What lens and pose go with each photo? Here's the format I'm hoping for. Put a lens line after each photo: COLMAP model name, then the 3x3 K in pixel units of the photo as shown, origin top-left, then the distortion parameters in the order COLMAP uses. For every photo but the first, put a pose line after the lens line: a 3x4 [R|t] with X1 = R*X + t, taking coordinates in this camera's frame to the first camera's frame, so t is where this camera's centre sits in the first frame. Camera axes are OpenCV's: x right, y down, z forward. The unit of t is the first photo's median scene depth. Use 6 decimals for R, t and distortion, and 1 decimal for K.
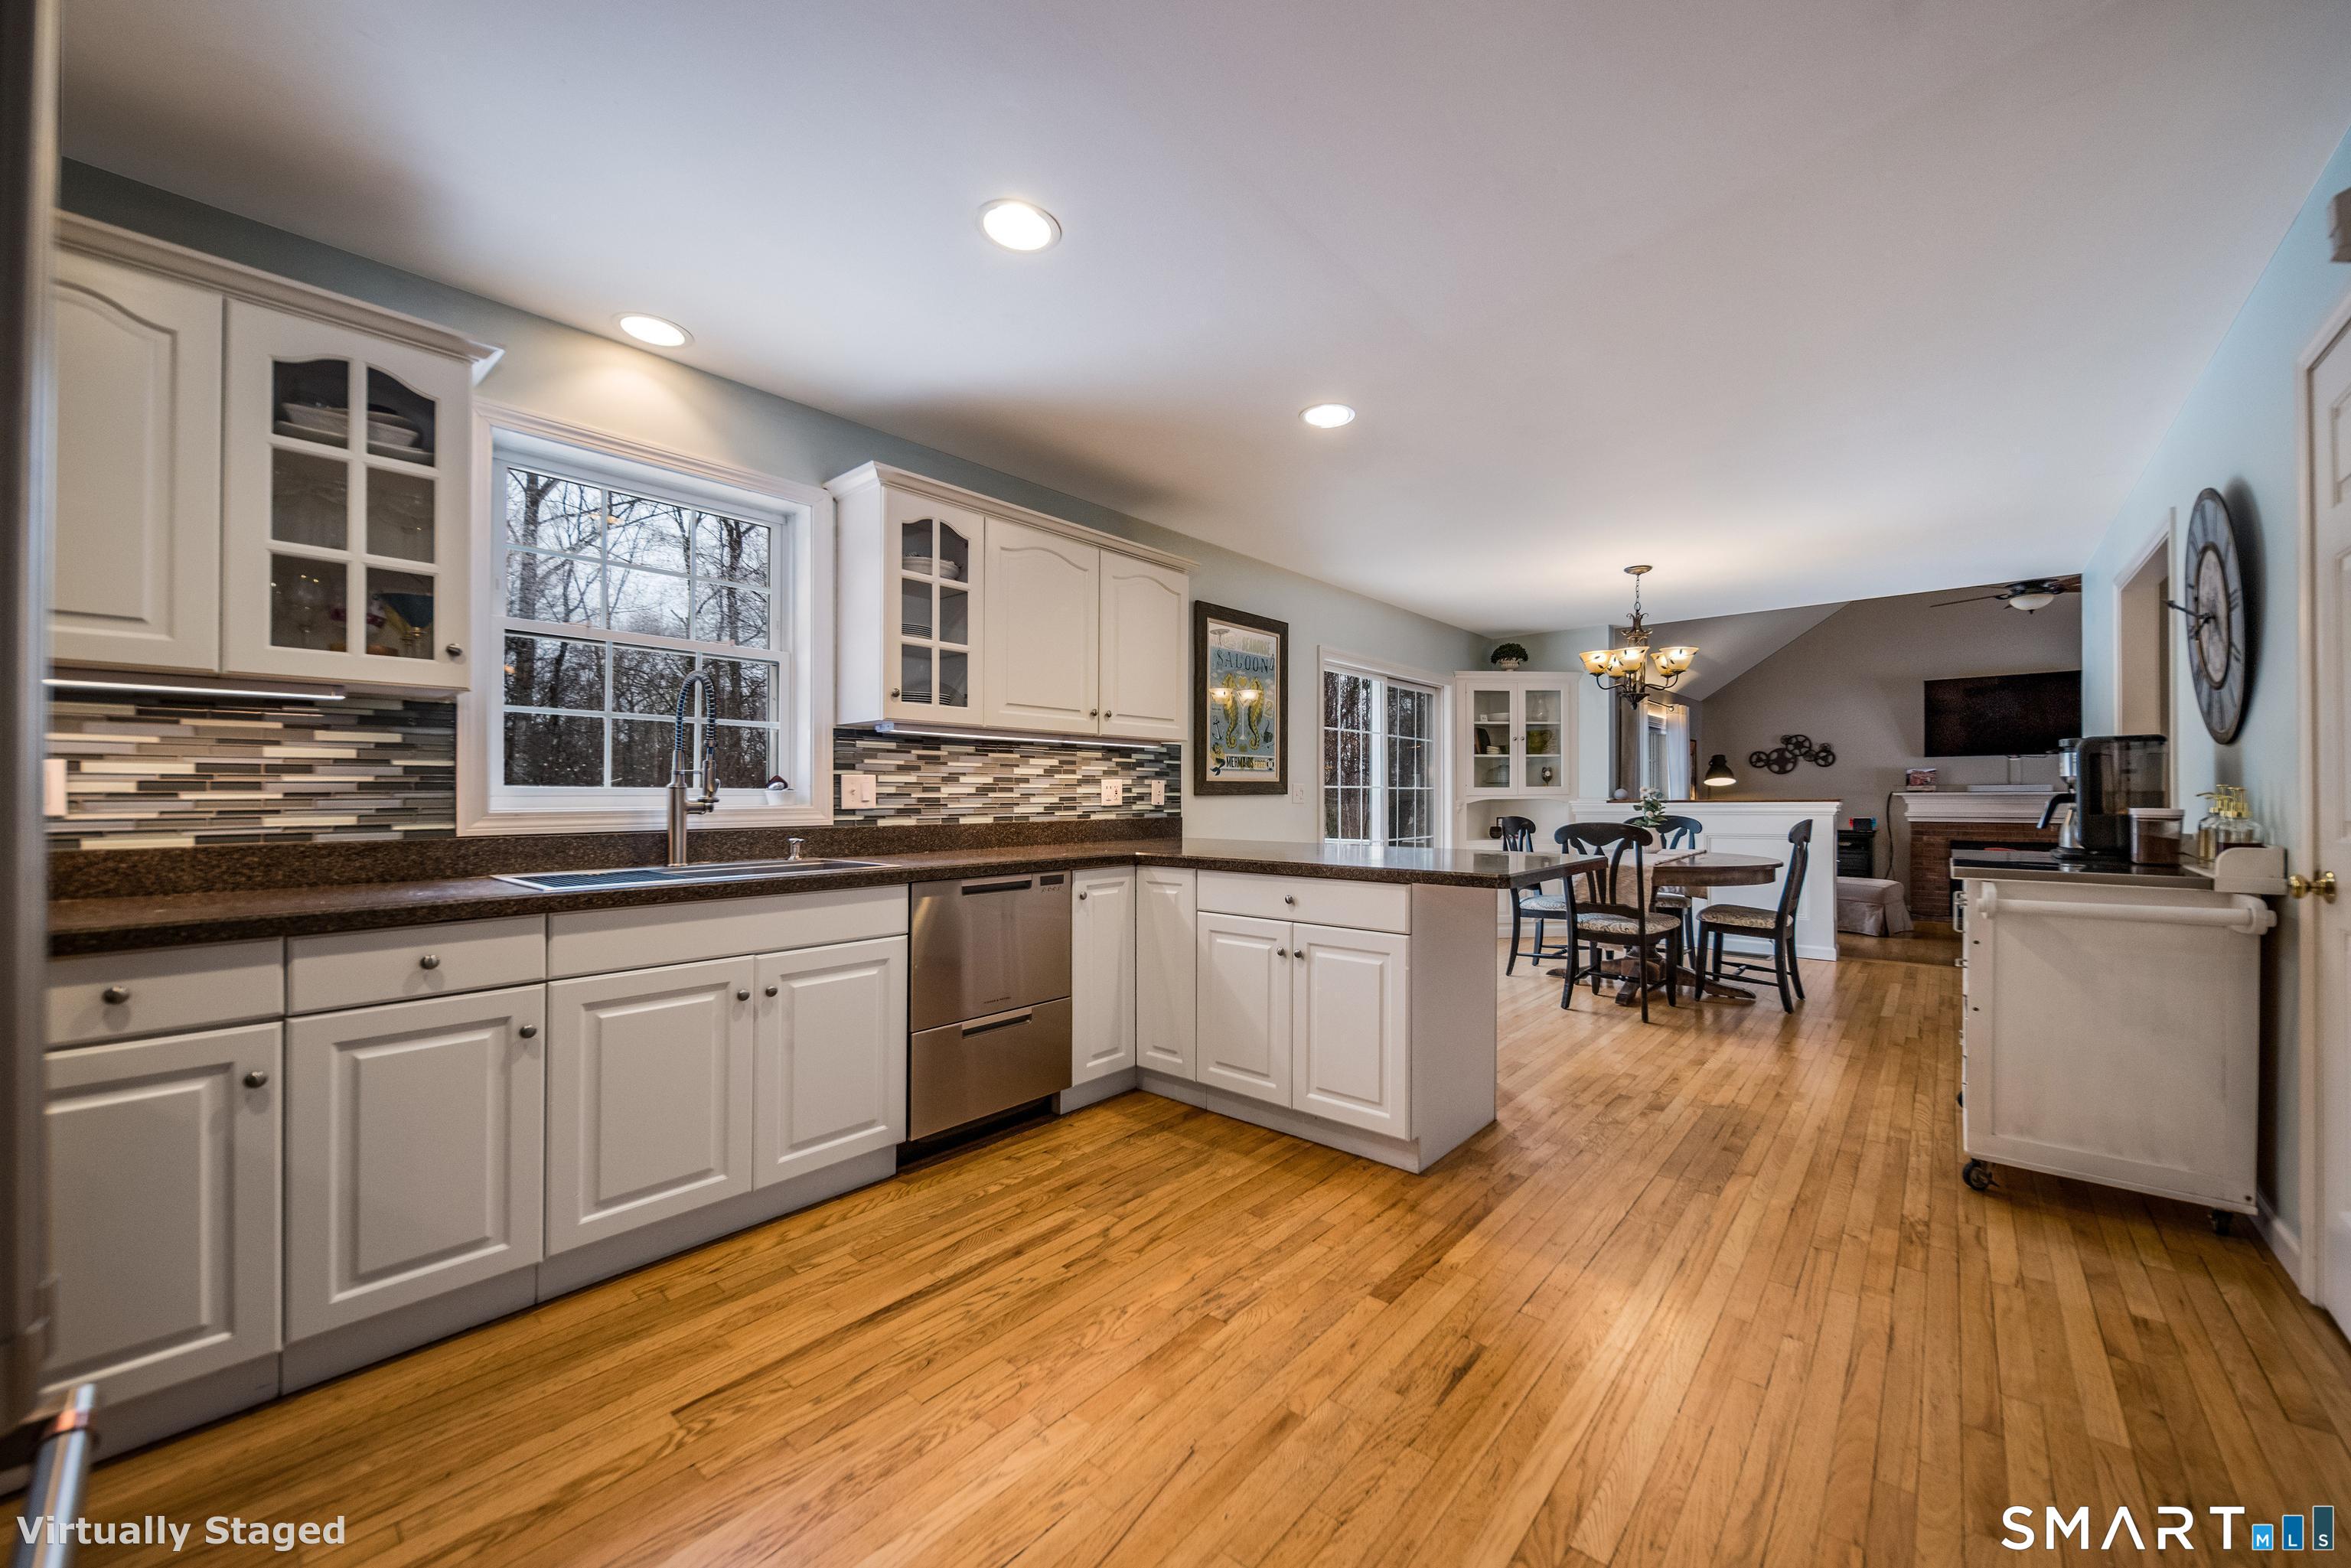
lens RADIAL K [[873.3, 0, 1255.1], [0, 873.3, 786.7], [0, 0, 1]] dist [0.000328, -0.001018]
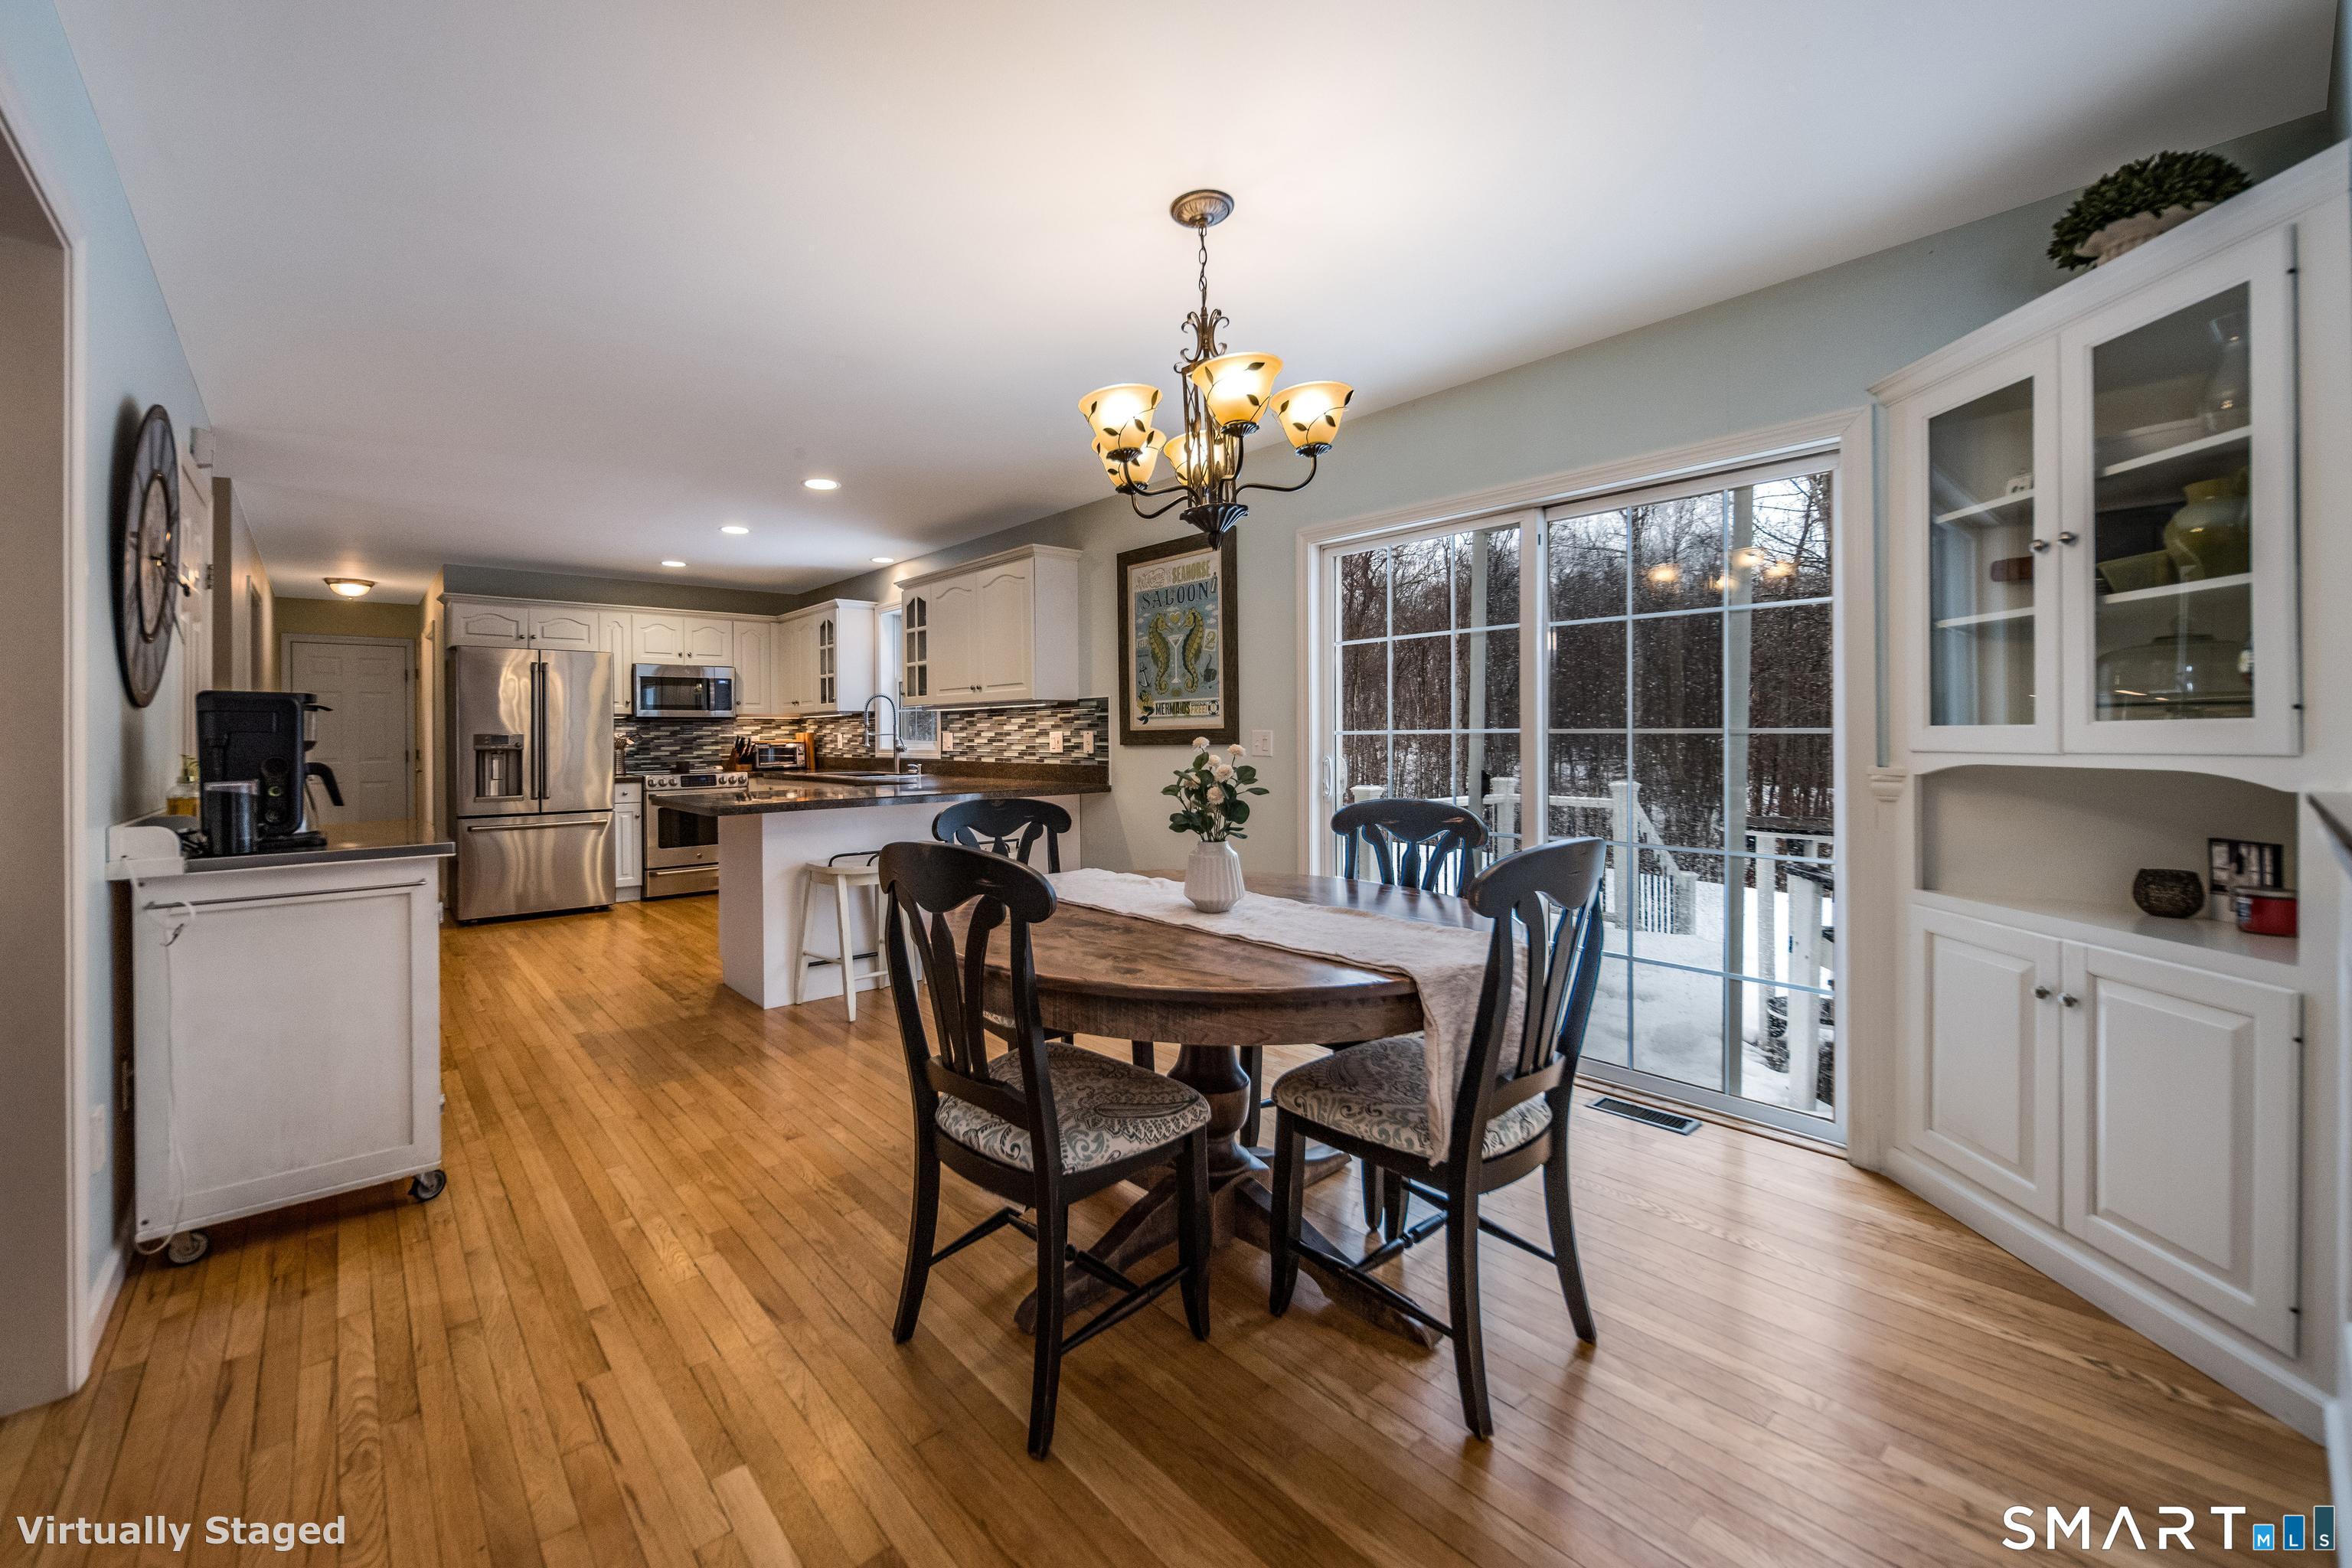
lens RADIAL K [[926.7, 0, 1052.9], [0, 926.7, 730.8], [0, 0, 1]] dist [0.001641, -0.000739]
pose [[-0.239221, -0.000895, -0.970965, 1.535003], [0.019288, 0.999798, -0.005674, -0.003109], [0.970774, -0.020085, -0.239155, 1.806416]]
